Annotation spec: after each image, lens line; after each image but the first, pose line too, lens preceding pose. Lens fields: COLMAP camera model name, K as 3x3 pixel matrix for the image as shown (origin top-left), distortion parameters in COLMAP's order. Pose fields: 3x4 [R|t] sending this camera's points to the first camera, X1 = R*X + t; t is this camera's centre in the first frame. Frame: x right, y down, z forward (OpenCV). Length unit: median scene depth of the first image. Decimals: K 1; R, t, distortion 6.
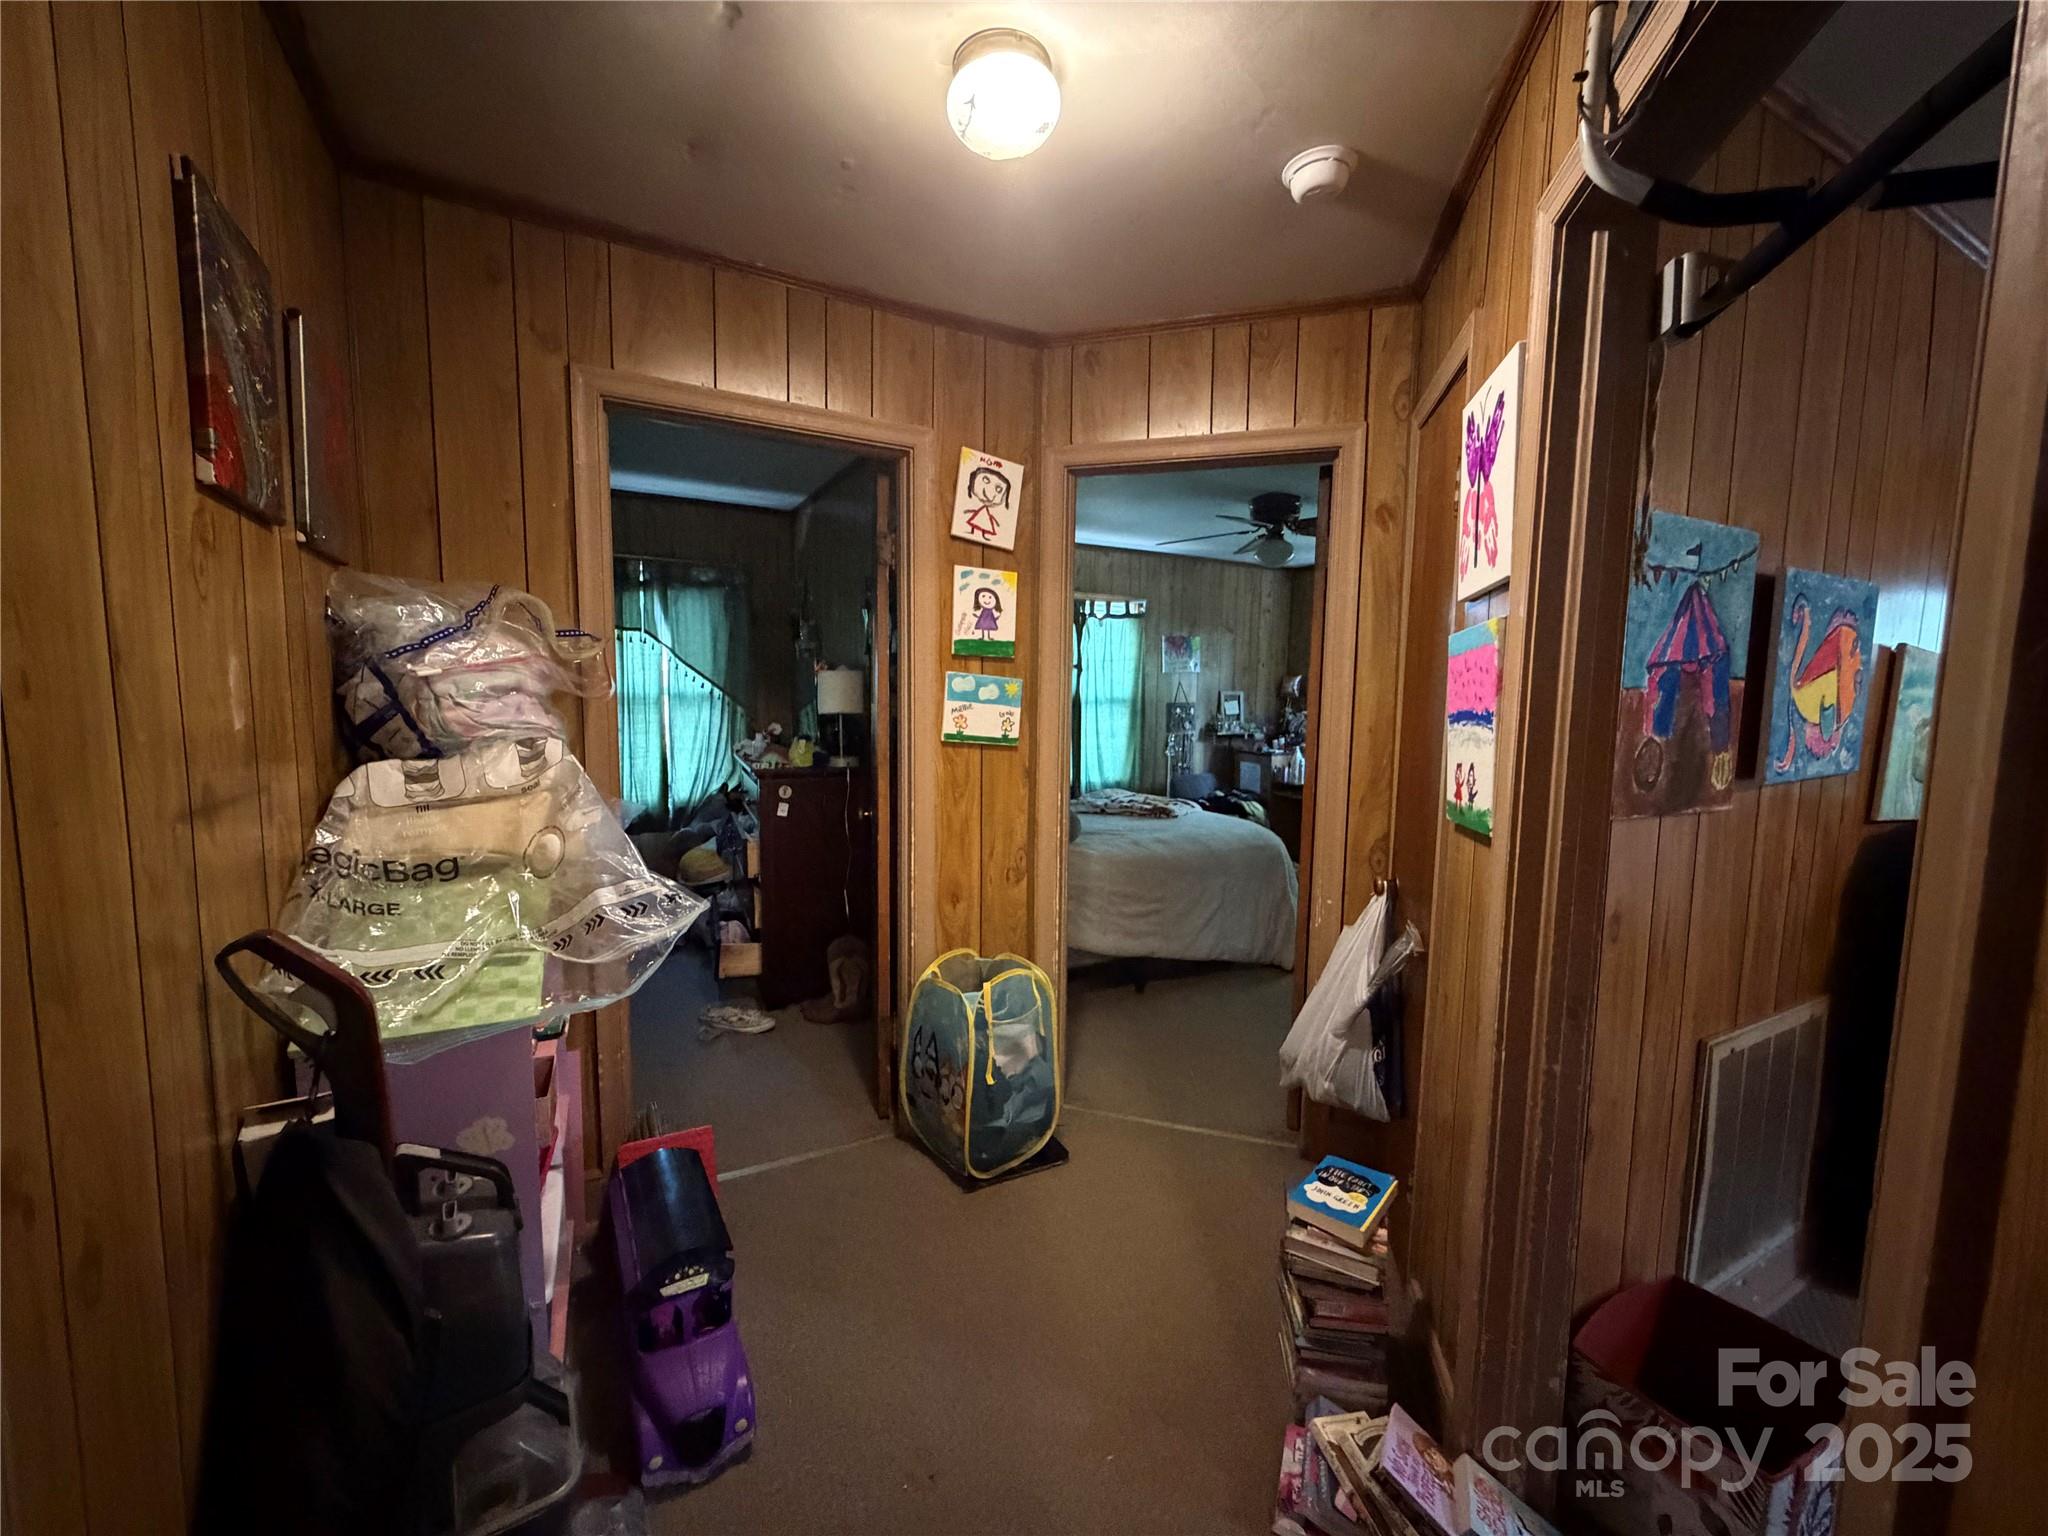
lens RADIAL K [[816.6, 0, 1024.0], [0, 816.6, 768.0], [0, 0, 1]] dist [0.001215, -0.000225]
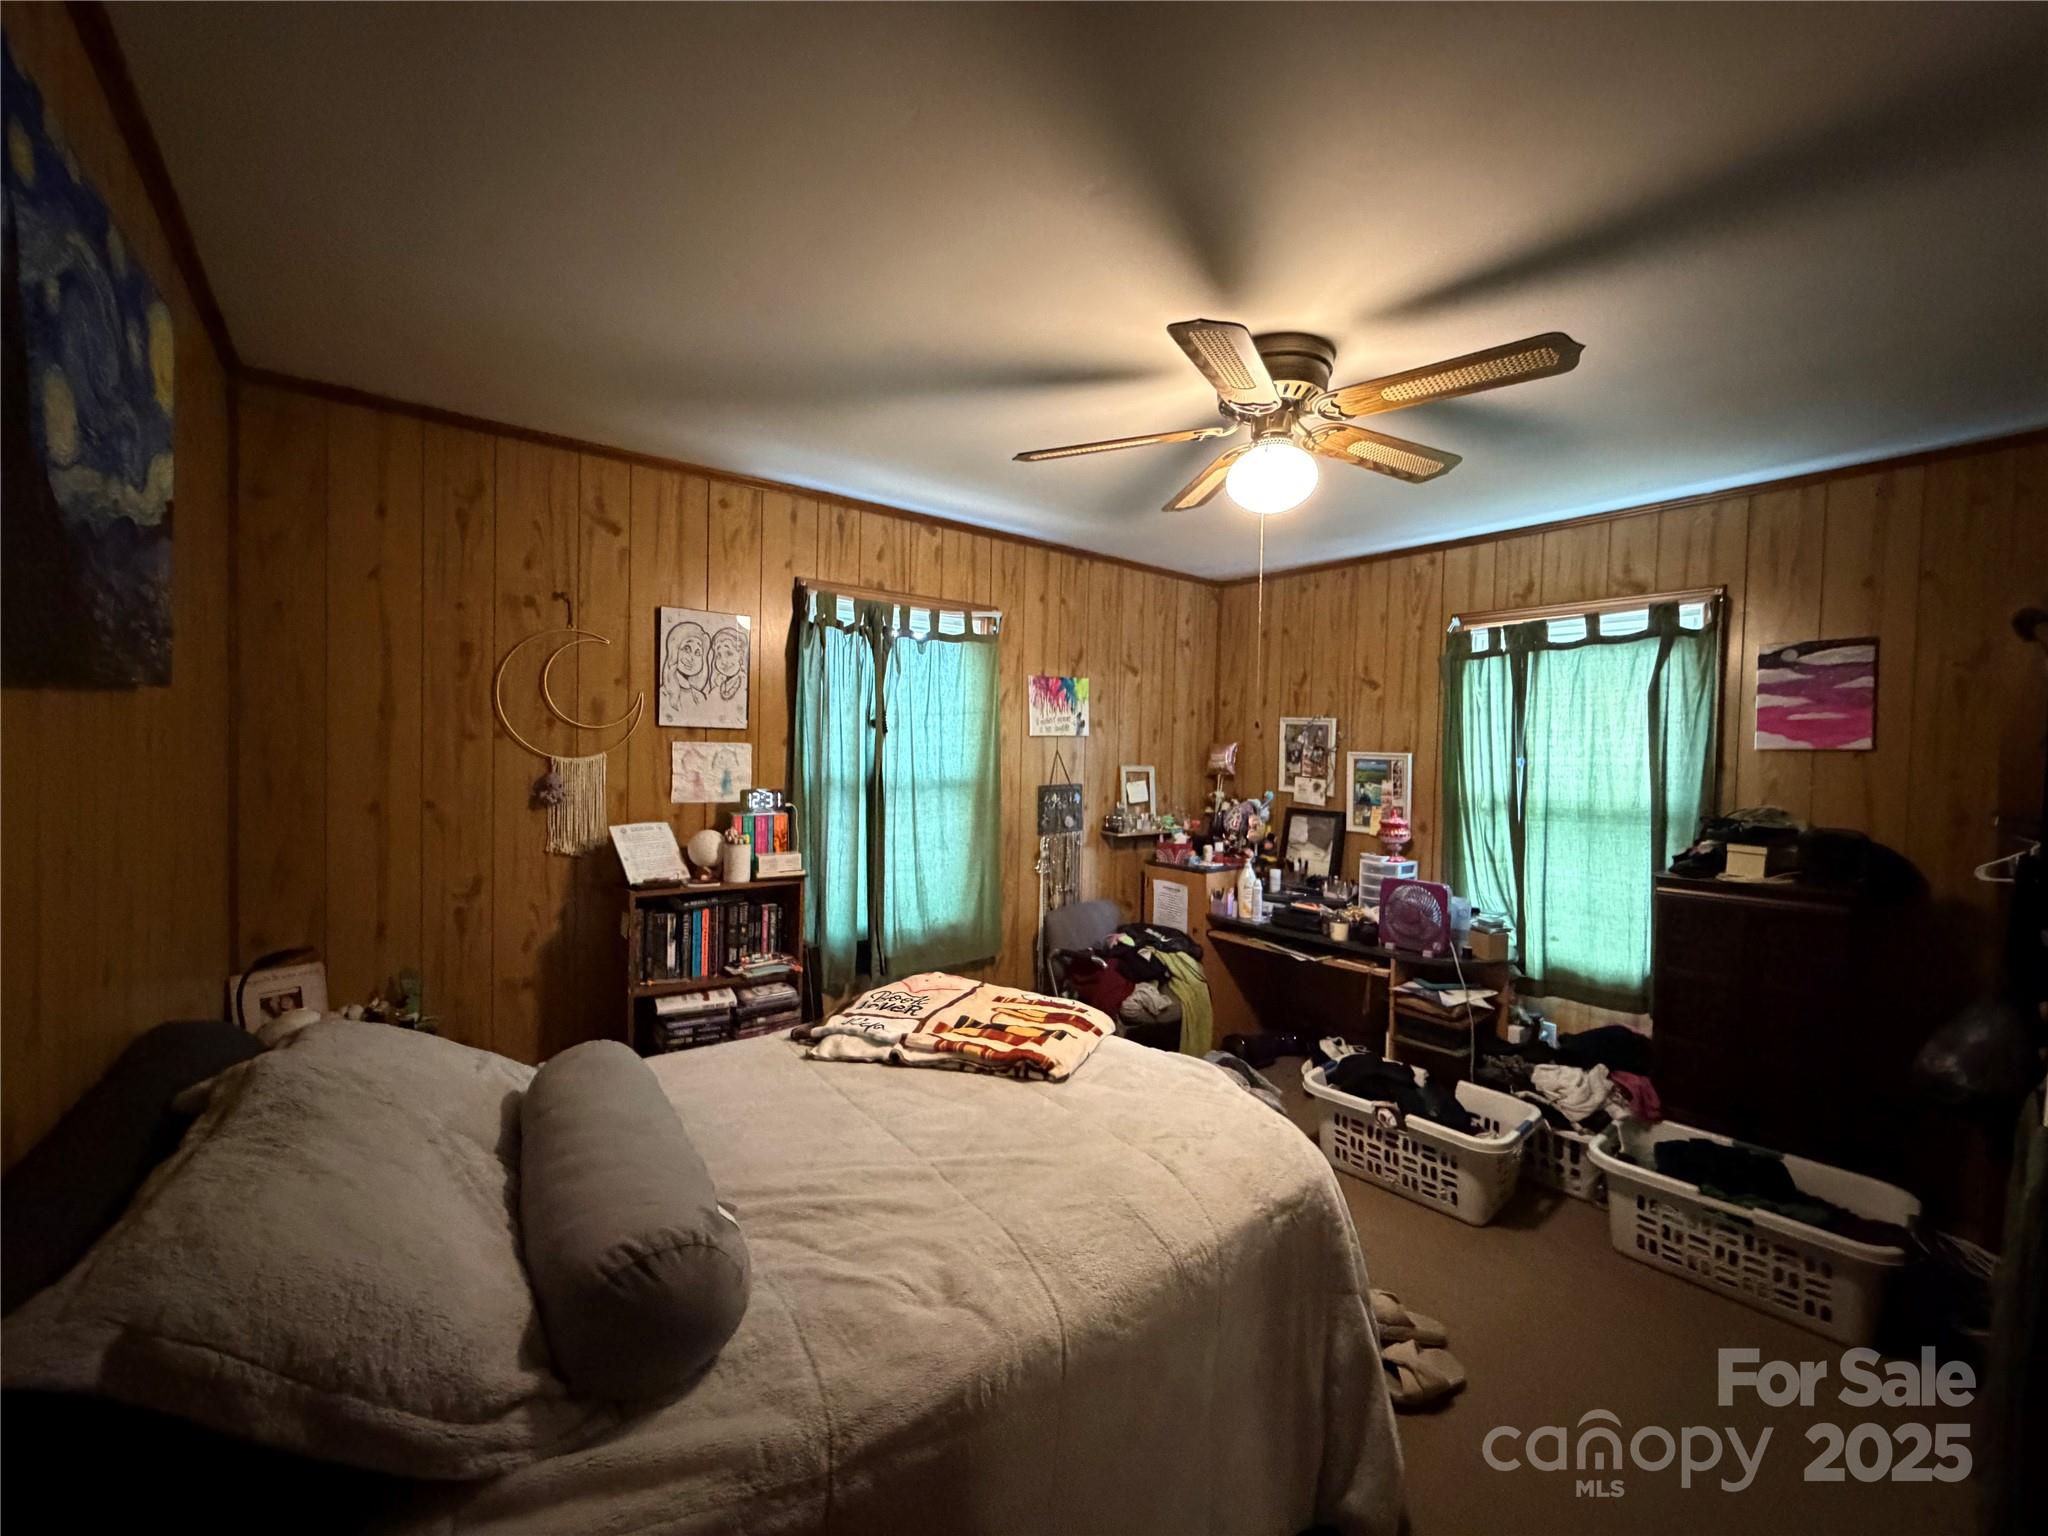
lens RADIAL K [[816.6, 0, 1024.0], [0, 816.6, 768.0], [0, 0, 1]] dist [0.001215, -0.000225]
pose [[0.987378, 0.005632, 0.158278, 0.071447], [0.005502, 0.997545, -0.069813, -0.051712], [-0.158283, 0.069802, 0.984923, 0.414332]]
